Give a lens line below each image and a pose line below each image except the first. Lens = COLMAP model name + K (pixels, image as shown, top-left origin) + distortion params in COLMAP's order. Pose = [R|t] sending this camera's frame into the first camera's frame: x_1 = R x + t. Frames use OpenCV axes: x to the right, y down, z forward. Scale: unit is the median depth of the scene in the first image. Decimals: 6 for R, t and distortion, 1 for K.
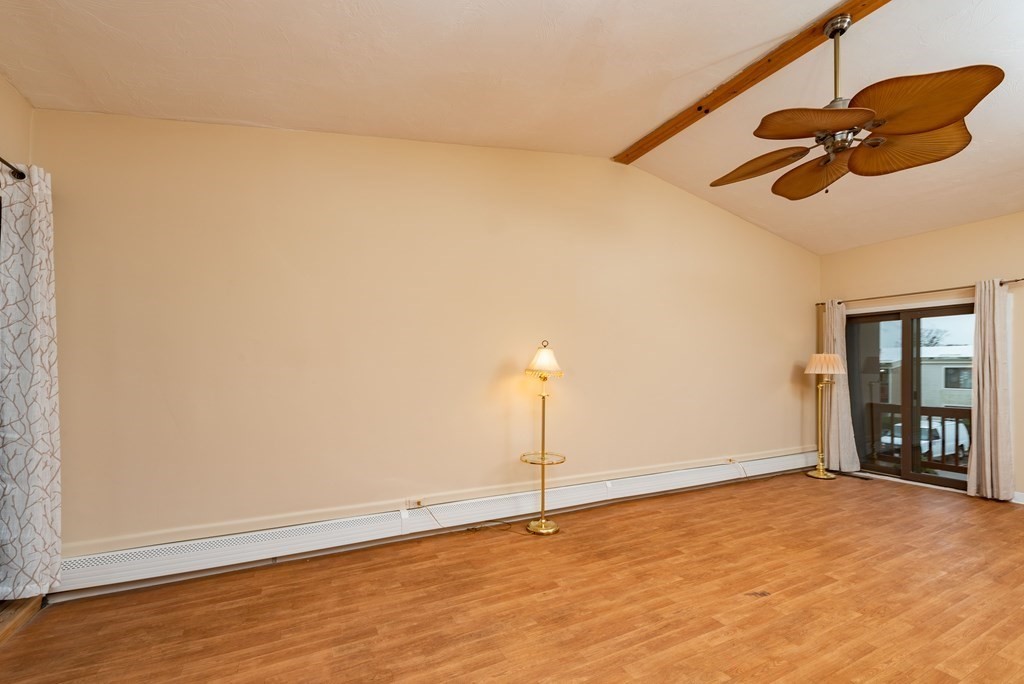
lens RADIAL K [[409.7, 0, 512.0], [0, 409.7, 342.0], [0, 0, 1]] dist [0.002300, -0.000305]
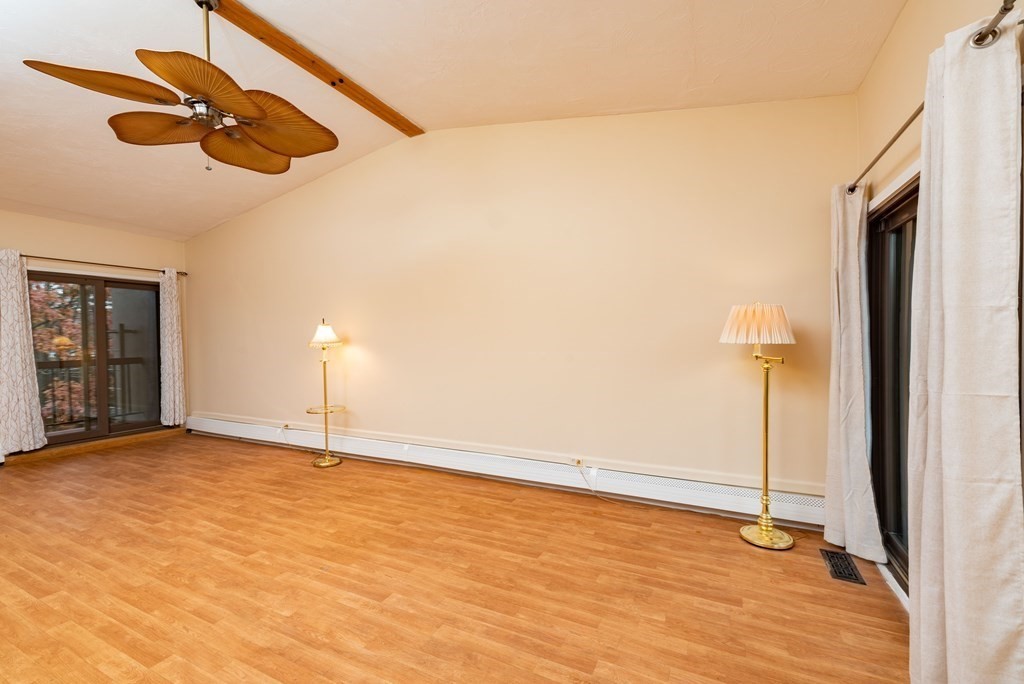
lens RADIAL K [[408.5, 0, 534.0], [0, 408.5, 343.4], [0, 0, 1]] dist [0.001479, -0.000663]
pose [[0.638504, -0.000068, -0.769618, 1.401816], [0.063695, 0.996574, 0.052756, 0.050154], [0.766978, -0.082706, 0.636321, 0.673971]]
